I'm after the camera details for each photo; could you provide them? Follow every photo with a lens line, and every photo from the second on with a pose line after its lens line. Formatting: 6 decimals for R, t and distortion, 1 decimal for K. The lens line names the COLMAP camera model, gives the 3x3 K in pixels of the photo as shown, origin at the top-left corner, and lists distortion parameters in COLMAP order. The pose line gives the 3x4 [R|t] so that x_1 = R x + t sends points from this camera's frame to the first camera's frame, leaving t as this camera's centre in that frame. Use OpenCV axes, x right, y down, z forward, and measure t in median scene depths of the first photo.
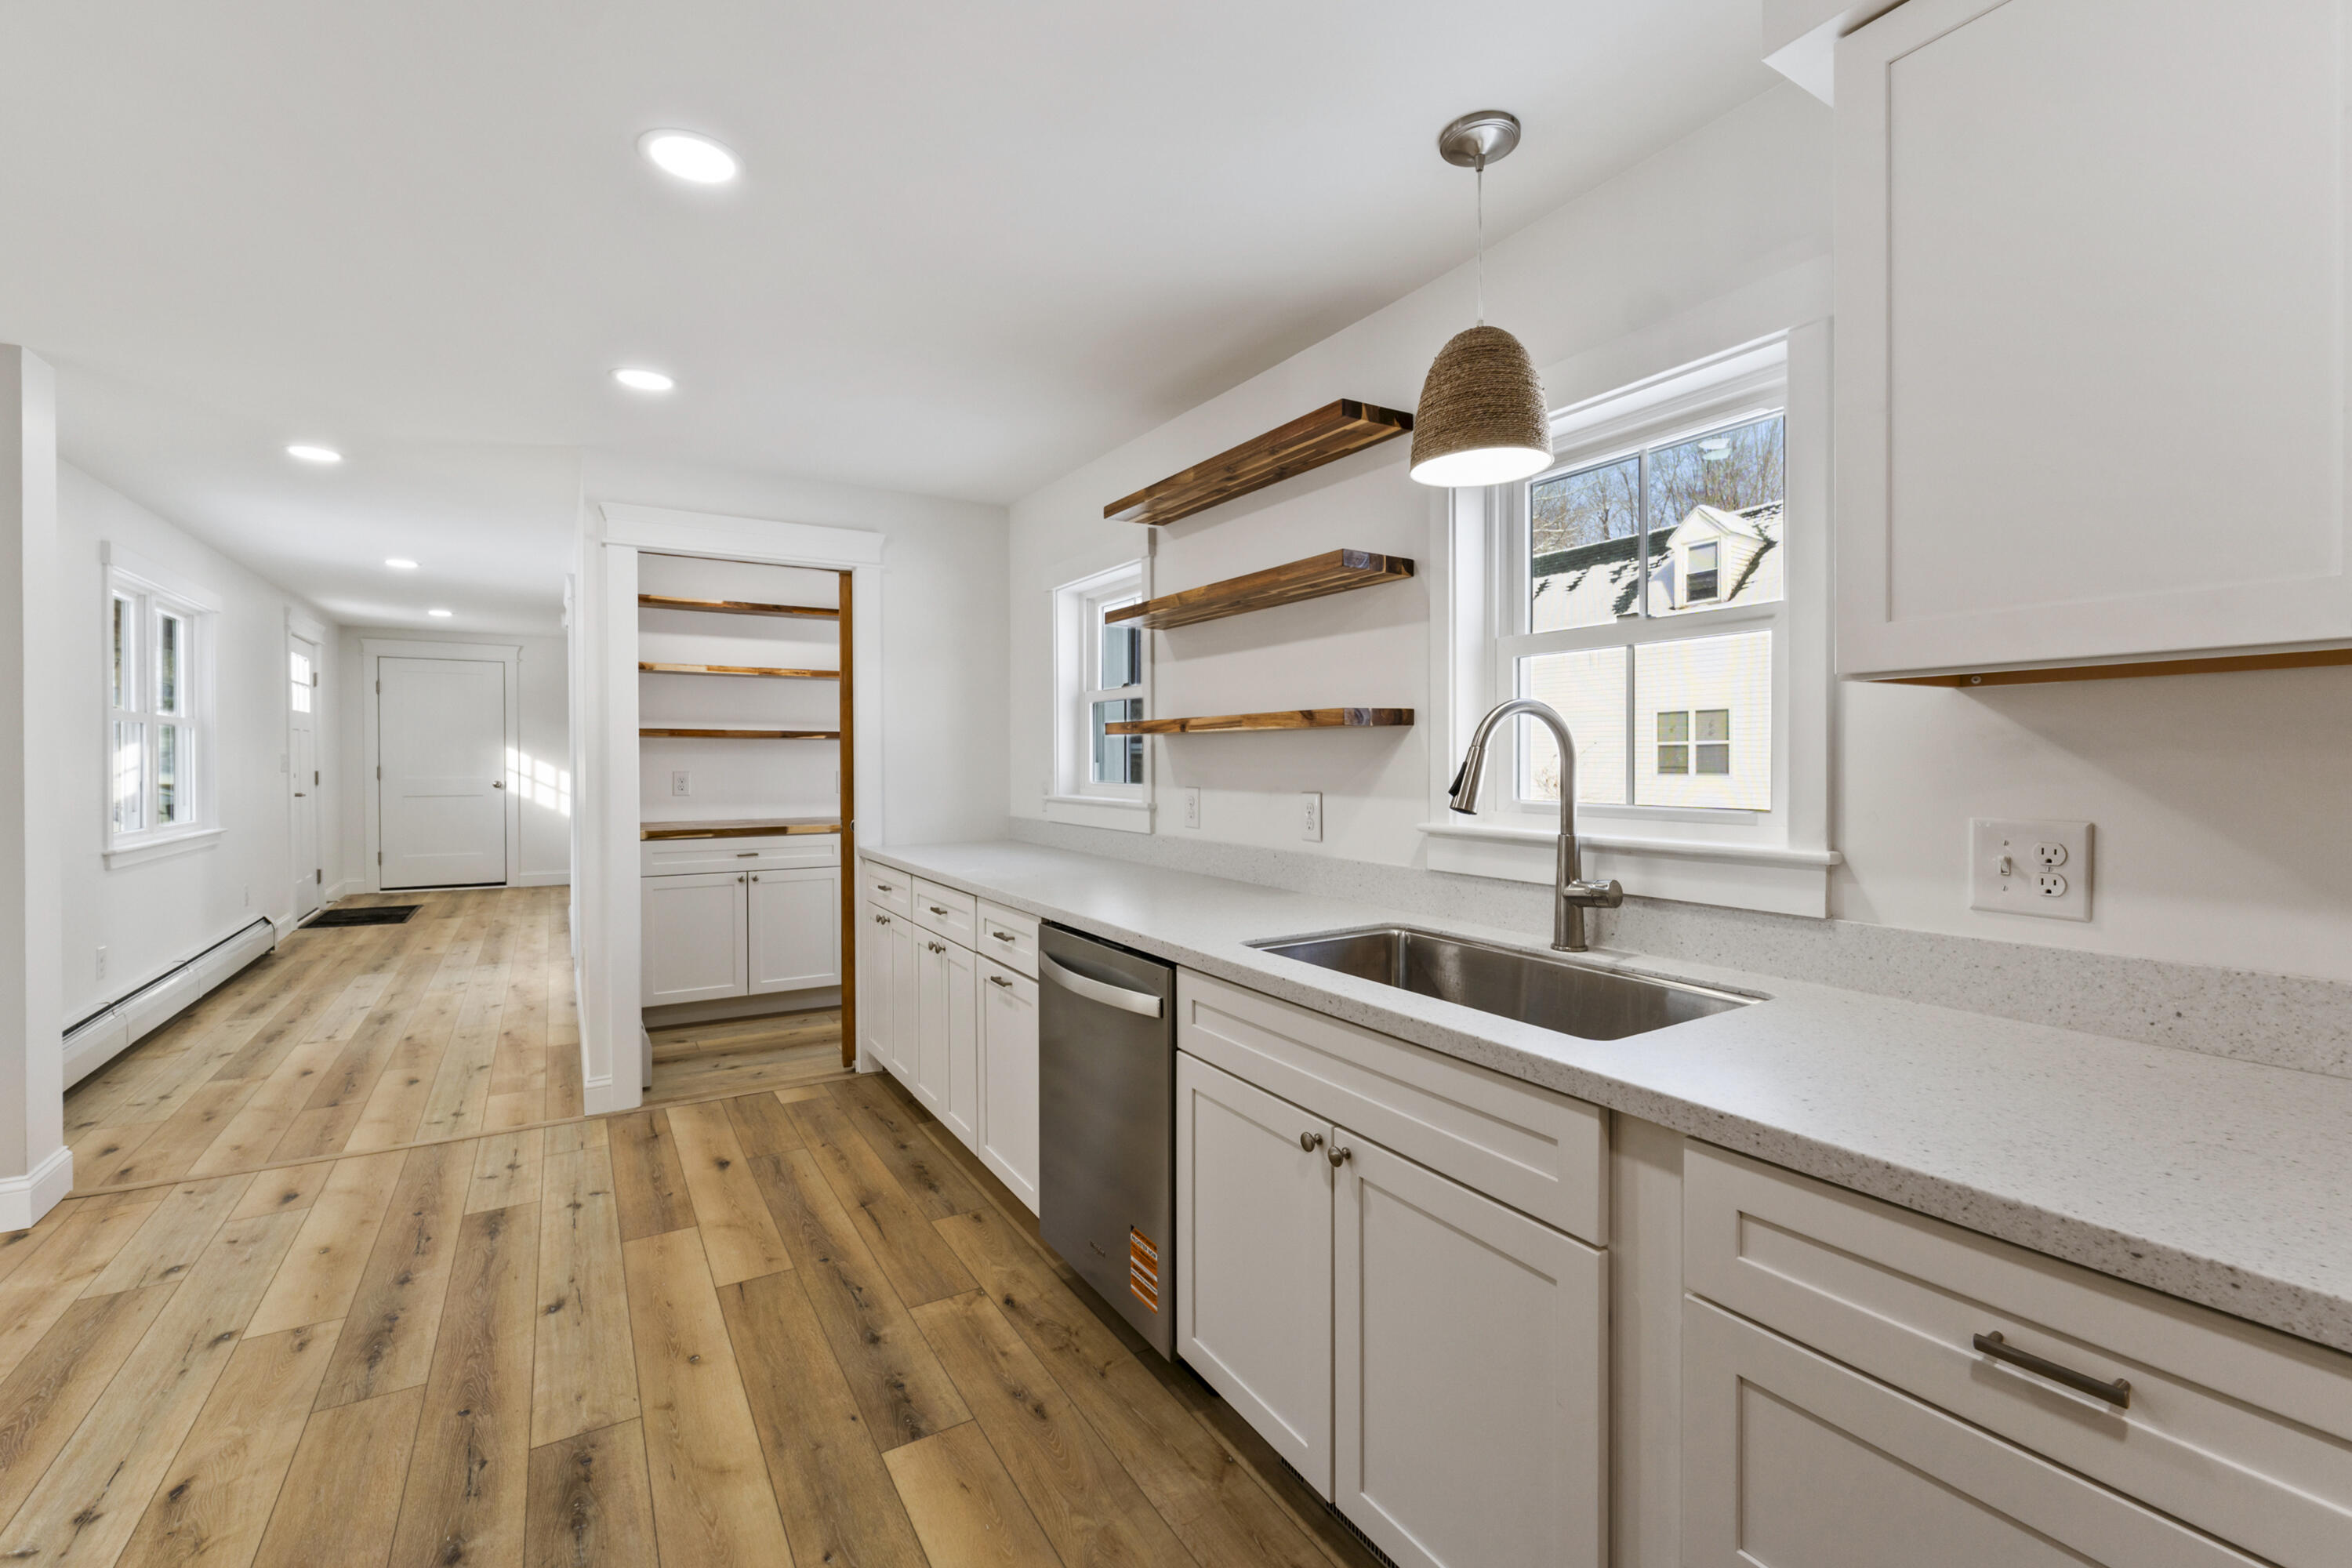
lens RADIAL K [[983.1, 0, 1164.6], [0, 983.1, 771.4], [0, 0, 1]] dist [-0.001042, -0.000426]
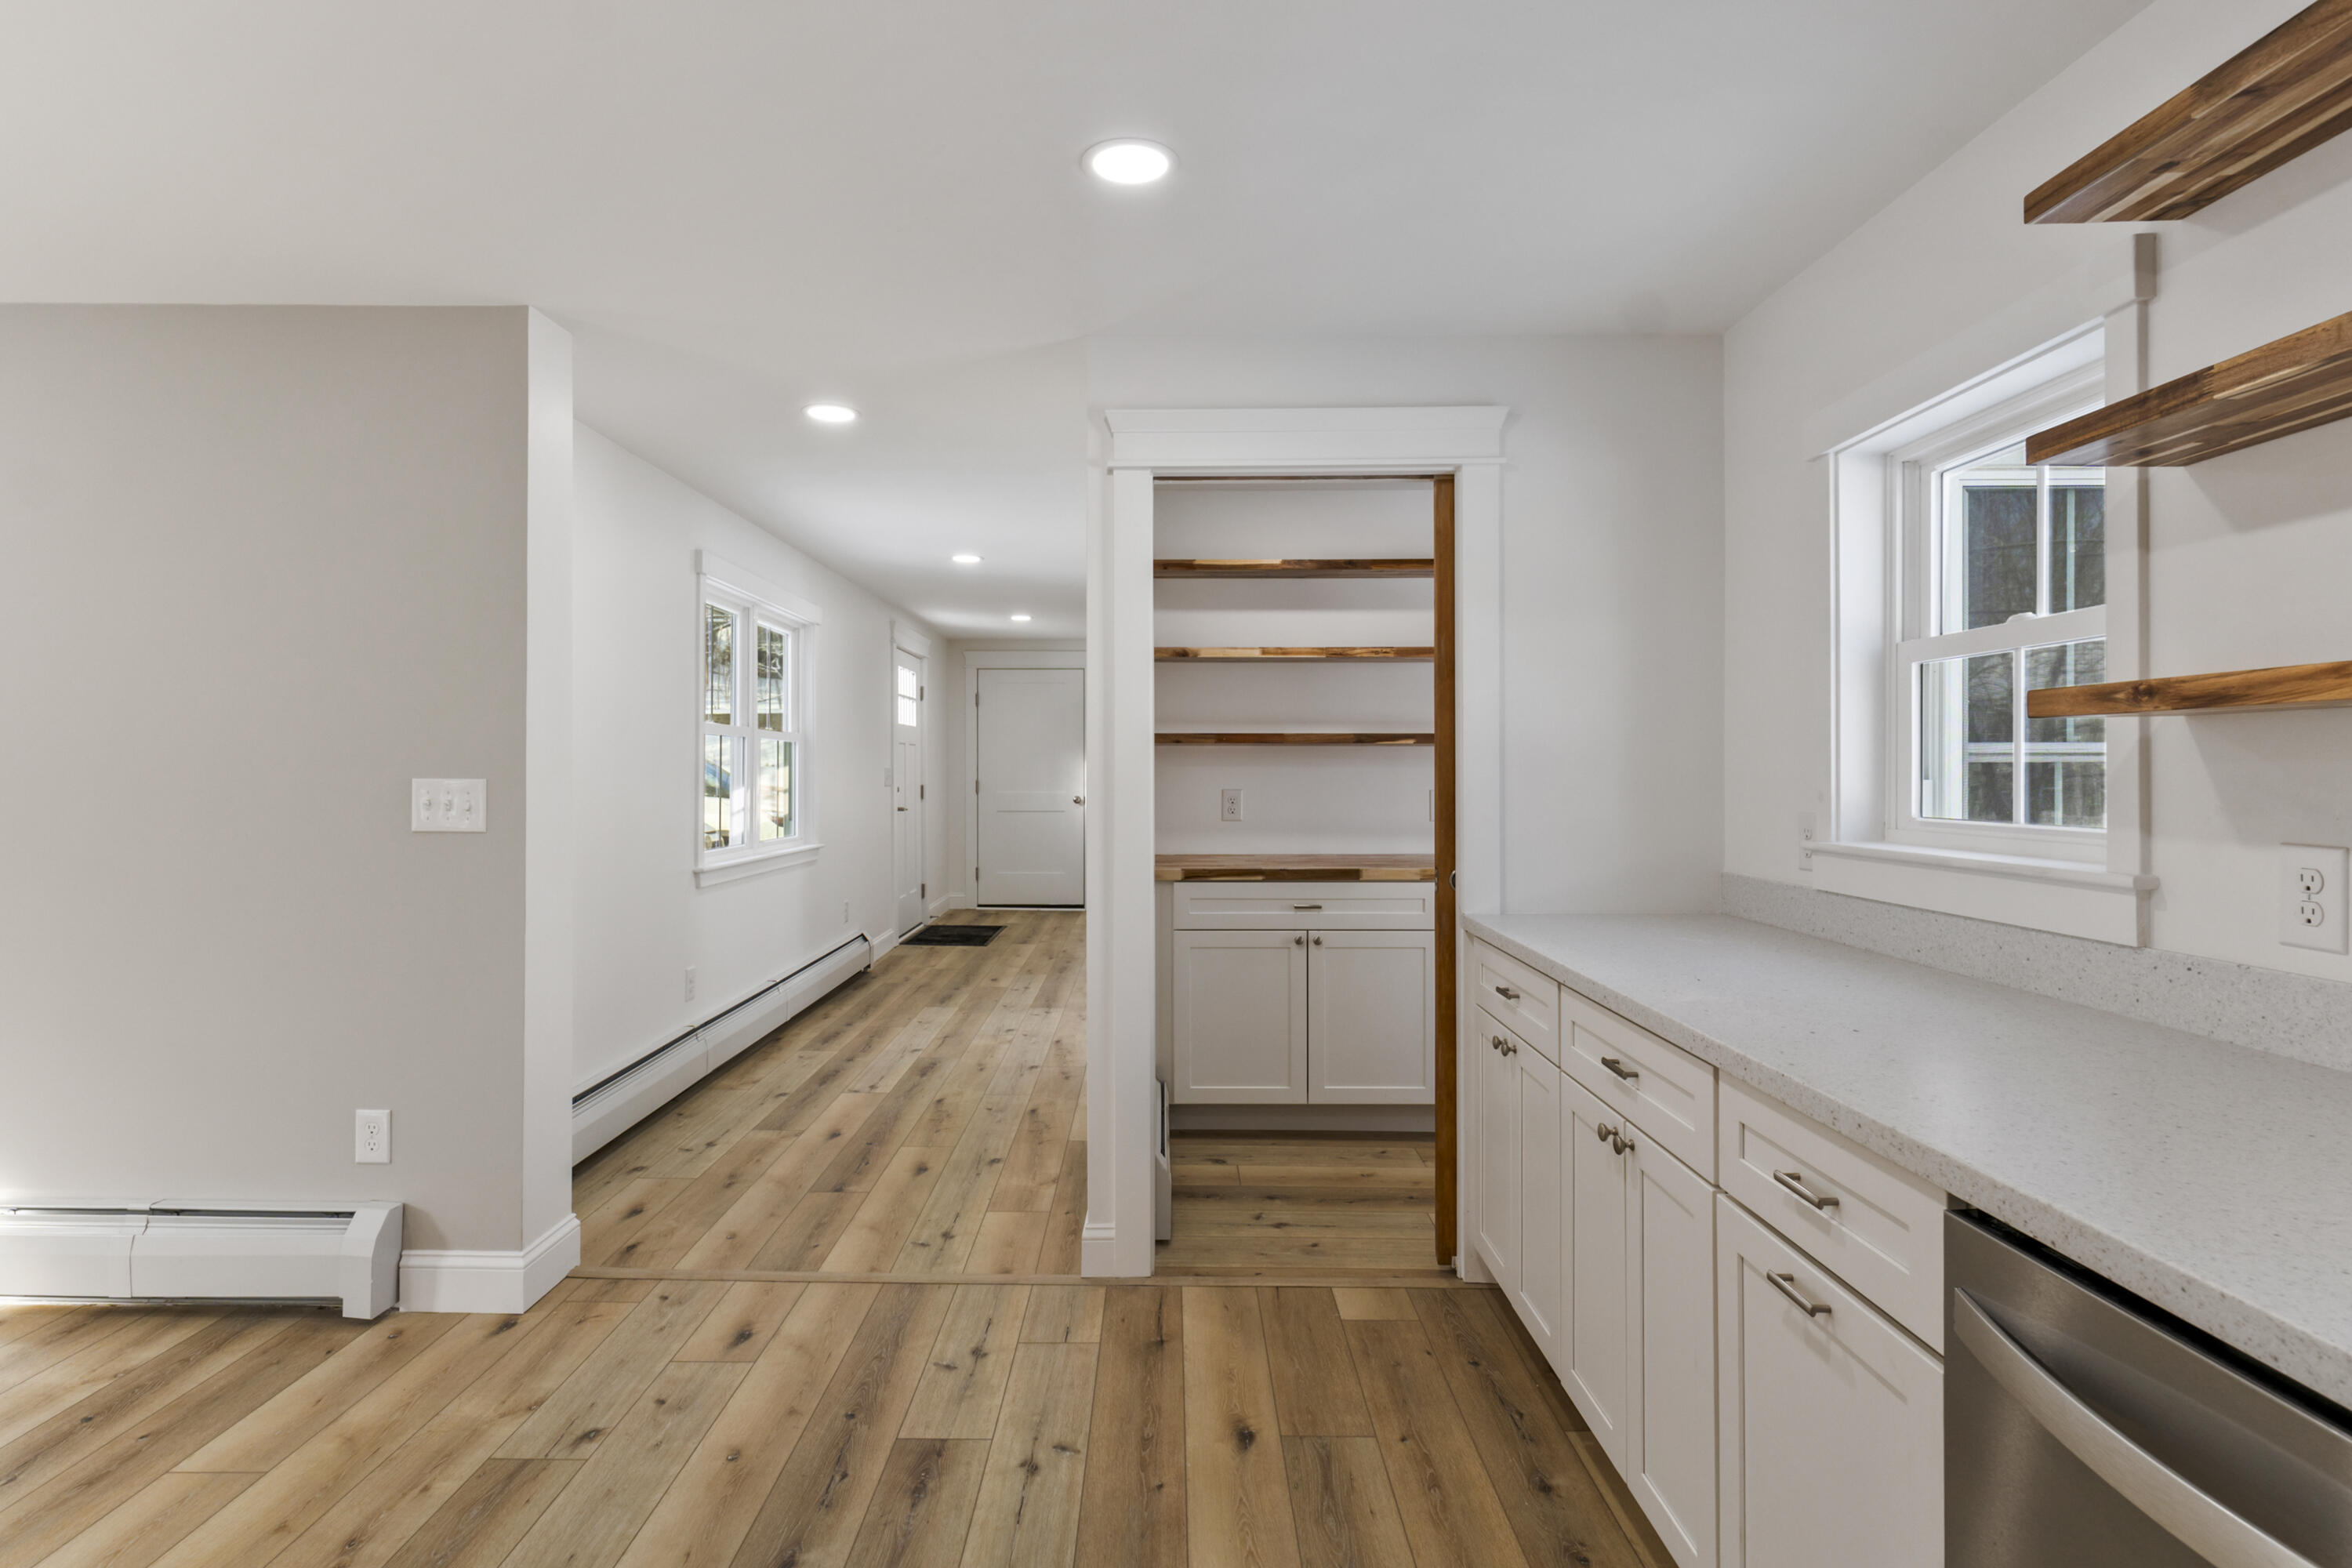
lens RADIAL K [[1135.9, 0, 1169.5], [0, 1135.9, 774.0], [0, 0, 1]] dist [-0.002205, -0.000067]
pose [[0.853397, -0.000164, -0.521261, -0.113660], [-0.005586, 0.999940, -0.009459, -0.005031], [0.521231, 0.010984, 0.853345, 0.345511]]
